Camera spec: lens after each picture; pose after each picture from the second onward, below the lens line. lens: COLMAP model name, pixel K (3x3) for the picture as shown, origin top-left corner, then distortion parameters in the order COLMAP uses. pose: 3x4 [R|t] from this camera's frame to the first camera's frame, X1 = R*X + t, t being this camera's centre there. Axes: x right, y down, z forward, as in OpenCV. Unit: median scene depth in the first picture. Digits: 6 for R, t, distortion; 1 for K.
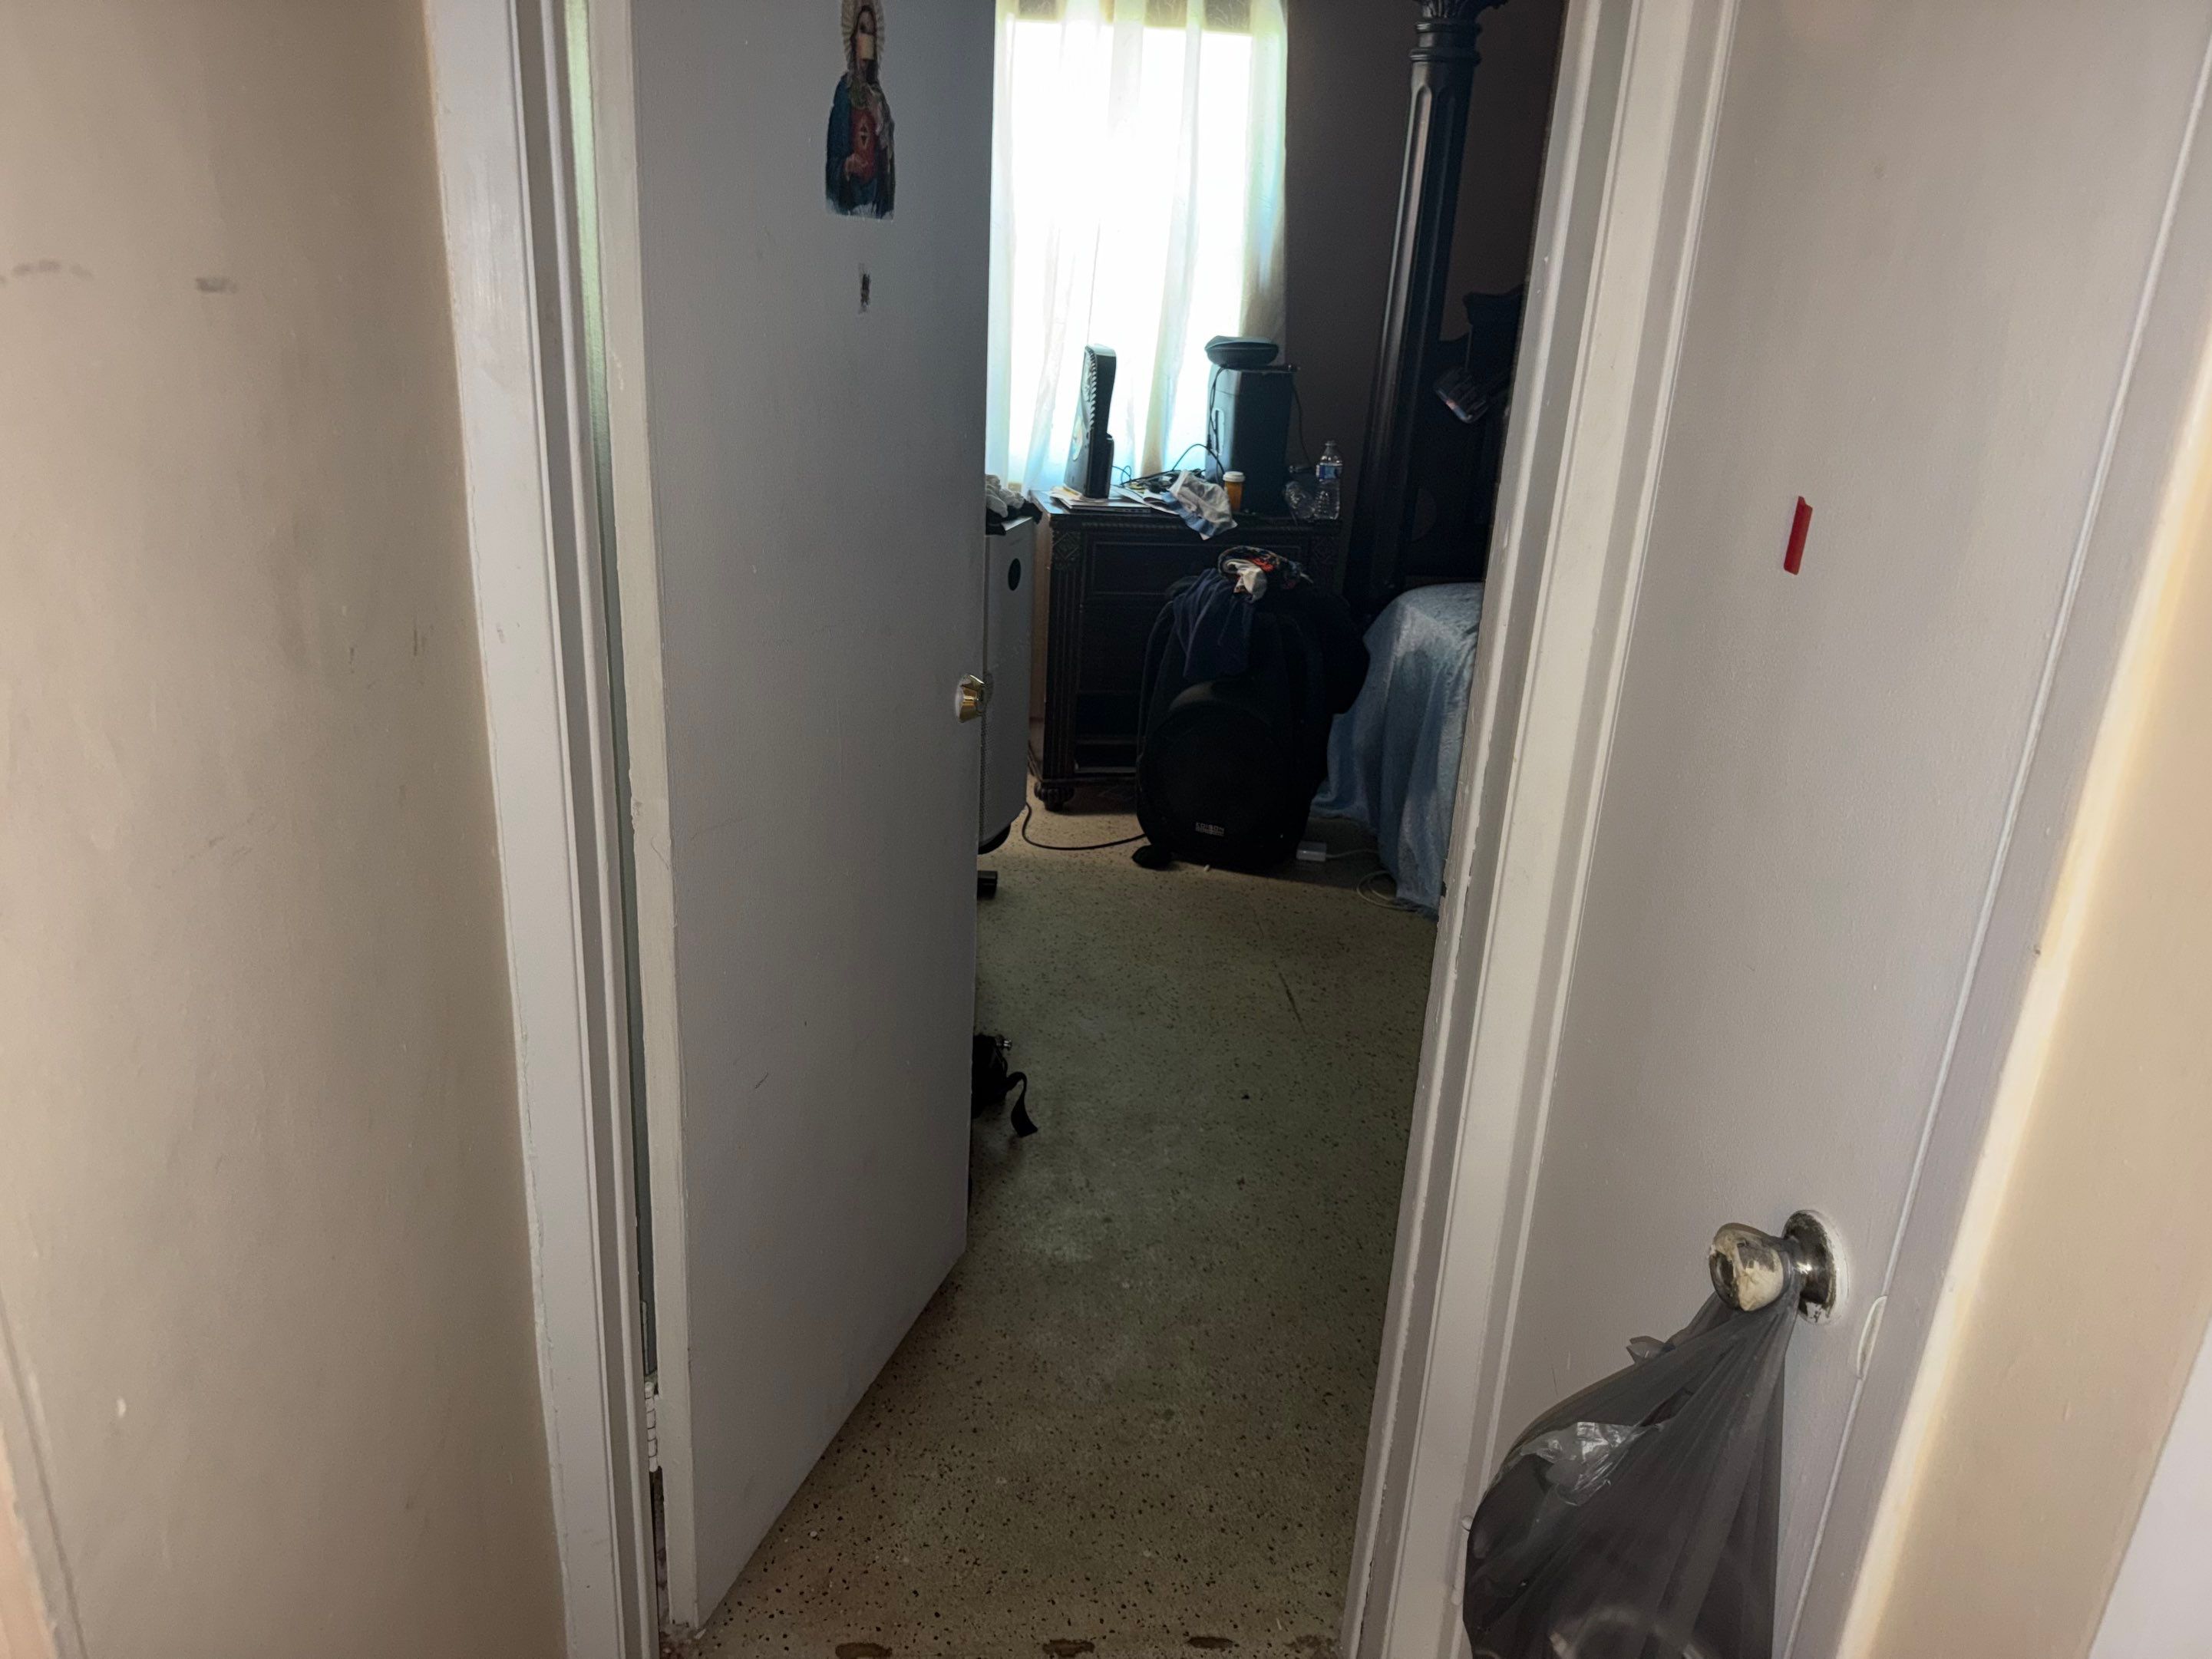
lens RADIAL K [[1579.2, 0, 1103.5], [0, 1579.2, 876.9], [0, 0, 1]] dist [0.006923, -0.019919]
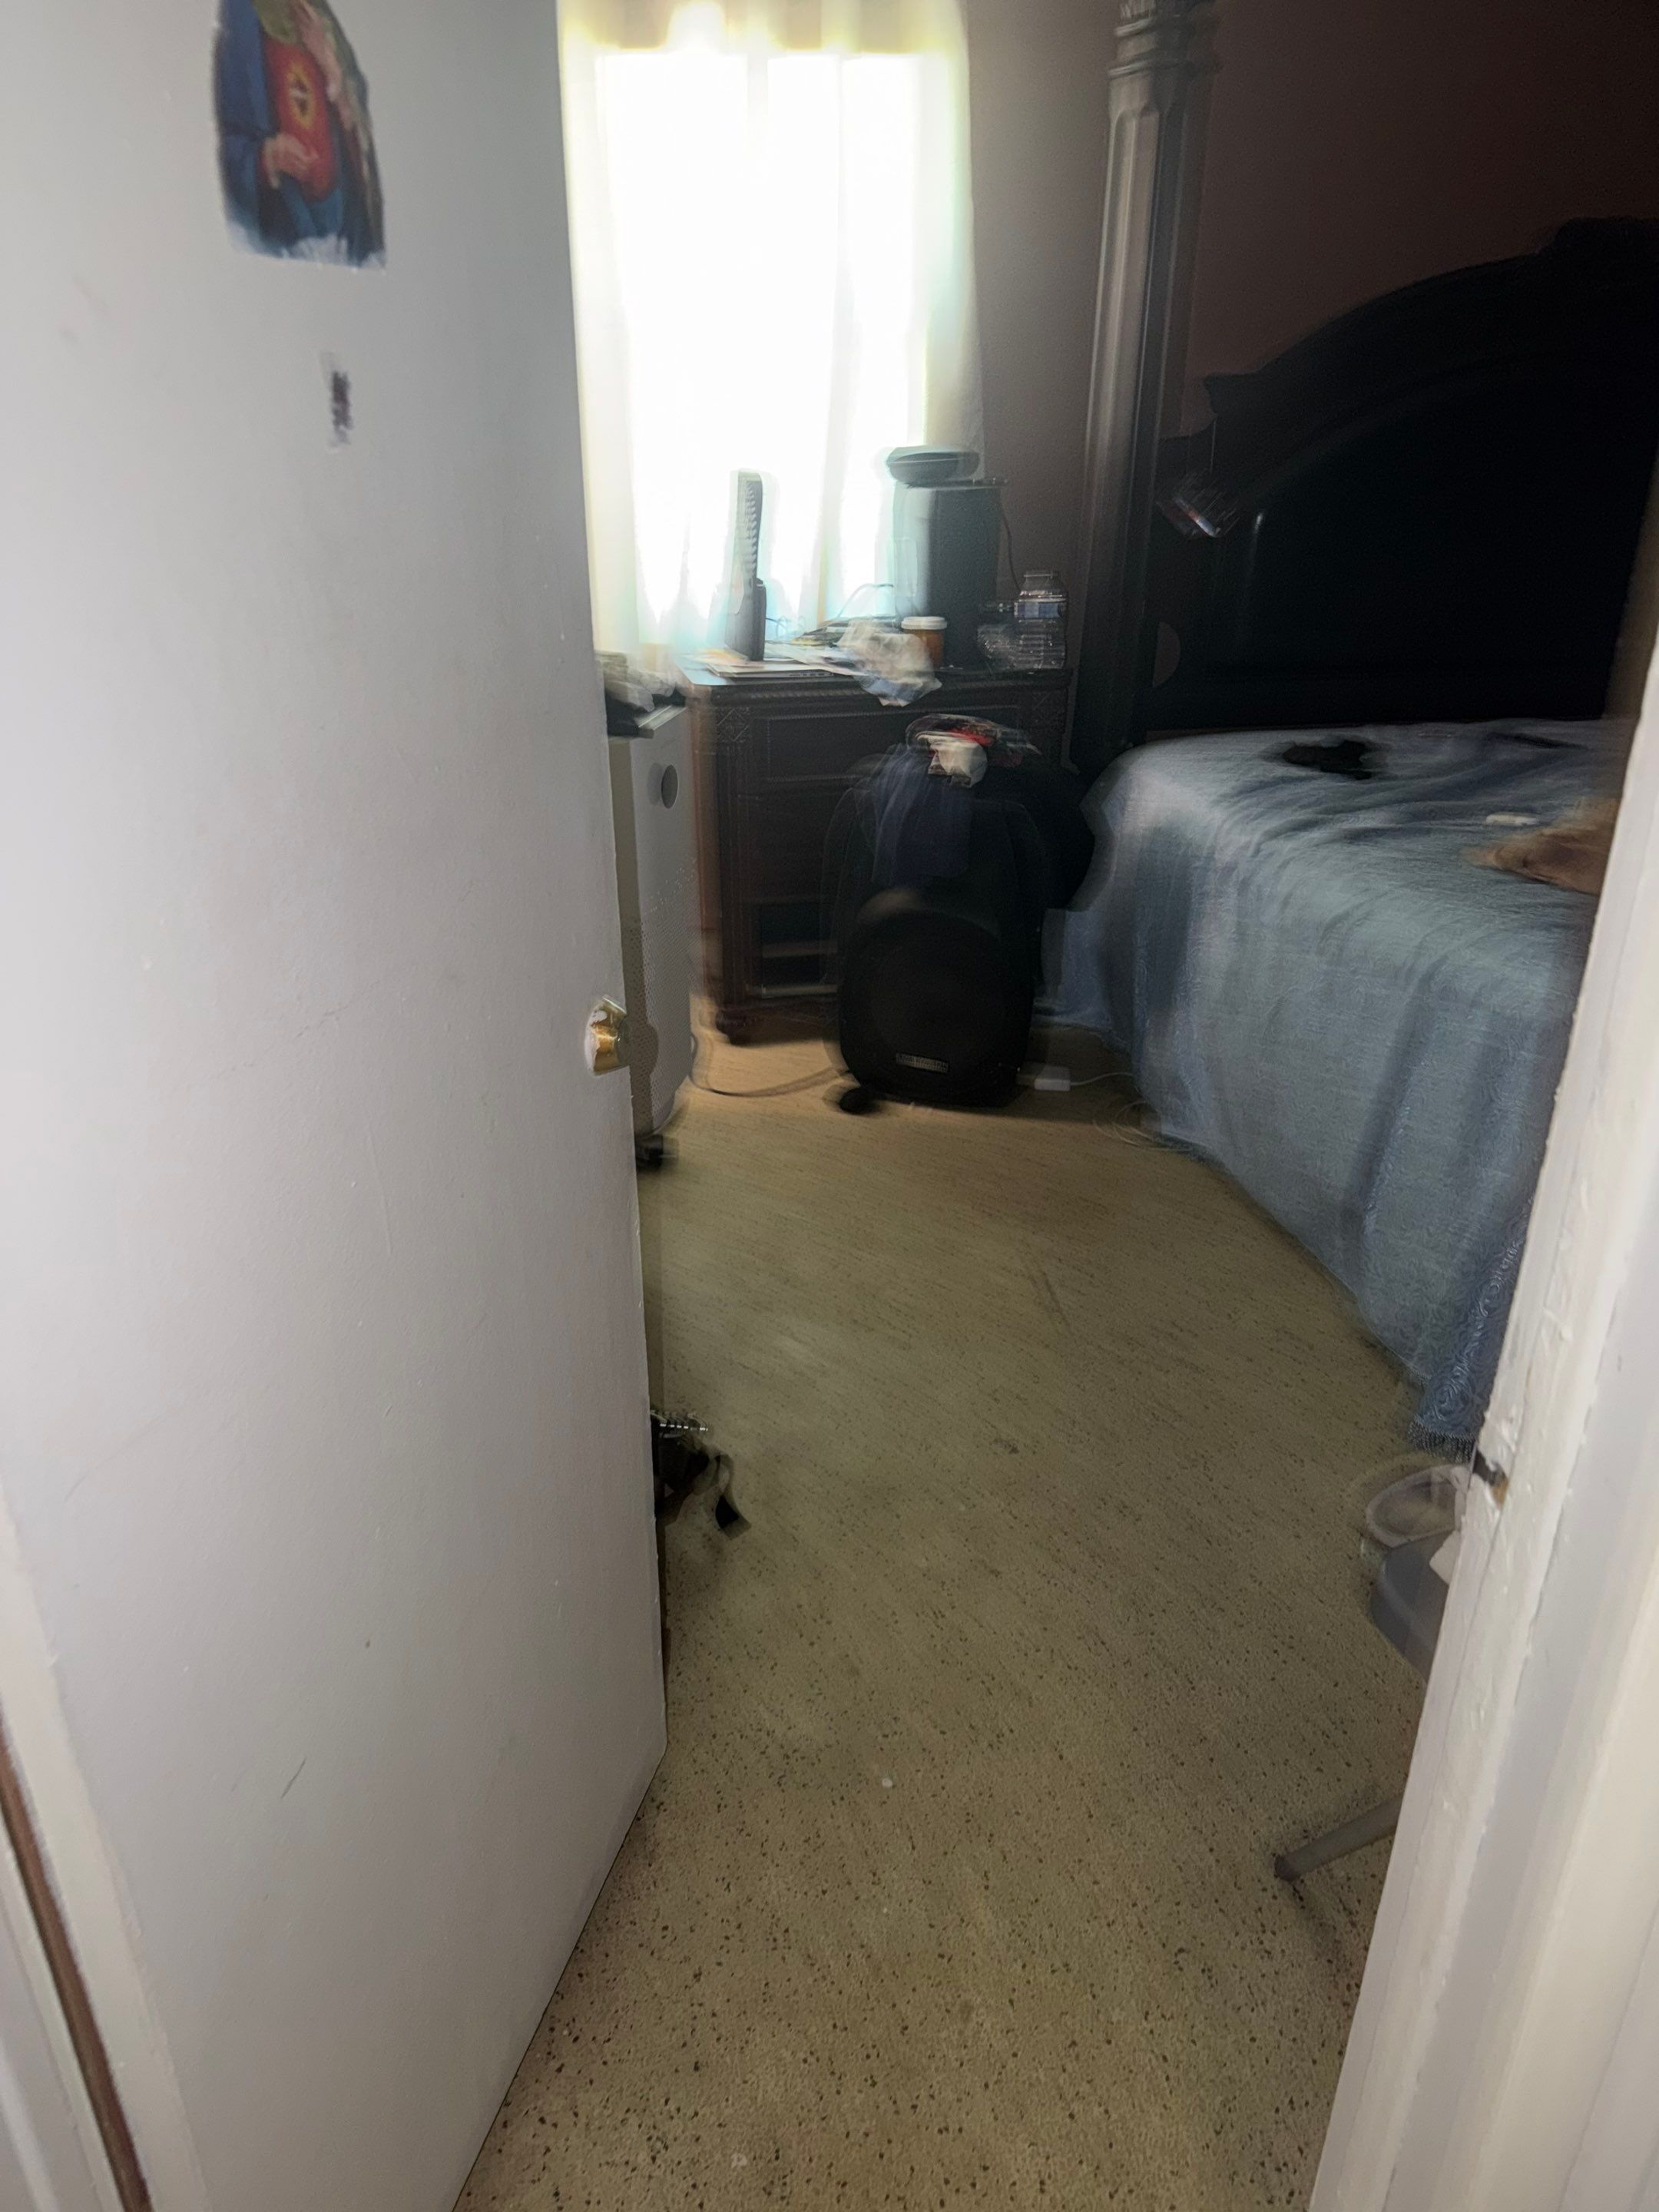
lens RADIAL K [[1579.4, 0, 803.8], [0, 1579.4, 1148.7], [0, 0, 1]] dist [0.006923, -0.019919]
pose [[0.997595, -0.069072, 0.005798, -0.004906], [0.068334, 0.994056, 0.084756, -0.060764], [-0.011618, -0.084156, 0.996385, 0.174786]]
